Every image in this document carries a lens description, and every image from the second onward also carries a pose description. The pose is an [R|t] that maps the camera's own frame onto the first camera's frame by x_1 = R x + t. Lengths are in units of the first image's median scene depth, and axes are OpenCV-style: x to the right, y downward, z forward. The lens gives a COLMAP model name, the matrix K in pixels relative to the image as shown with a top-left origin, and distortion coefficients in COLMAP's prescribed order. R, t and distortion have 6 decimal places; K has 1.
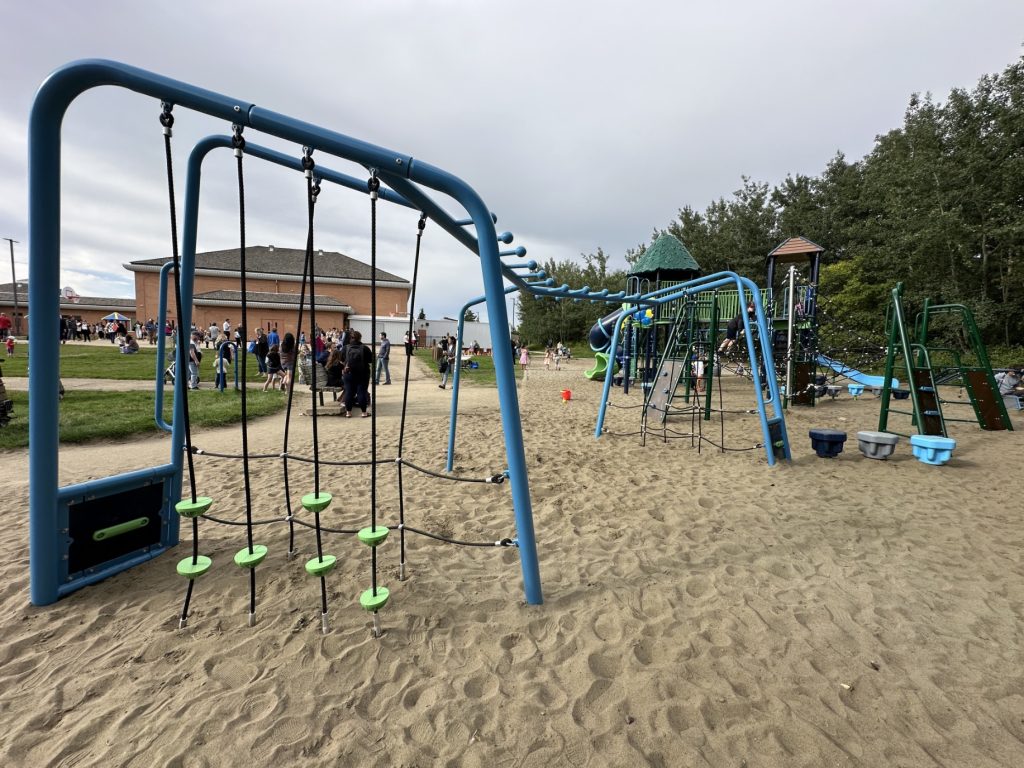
lens RADIAL K [[404.8, 0, 512.9], [0, 404.8, 385.0], [0, 0, 1]] dist [-0.000615, 0.000237]
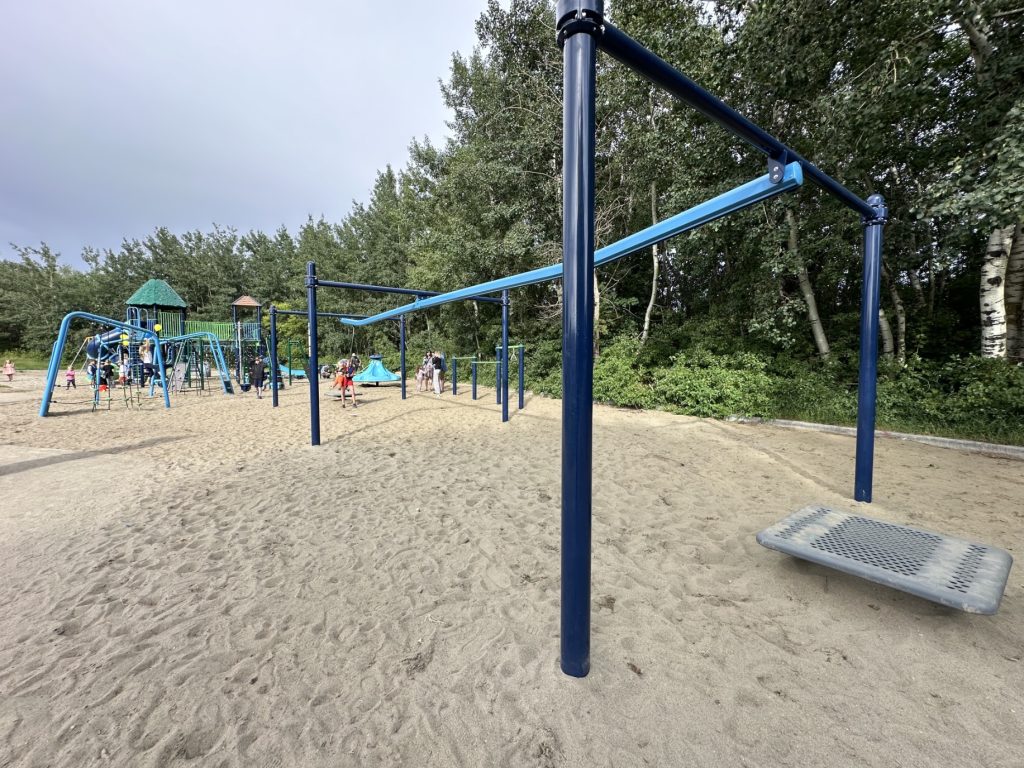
lens RADIAL K [[404.8, 0, 513.7], [0, 404.8, 380.9], [0, 0, 1]] dist [-0.000615, 0.000237]
pose [[0.444479, -0.061125, 0.893701, -0.179562], [0.087930, 0.995828, 0.024378, 0.034235], [-0.891463, 0.067748, 0.447999, -0.370046]]
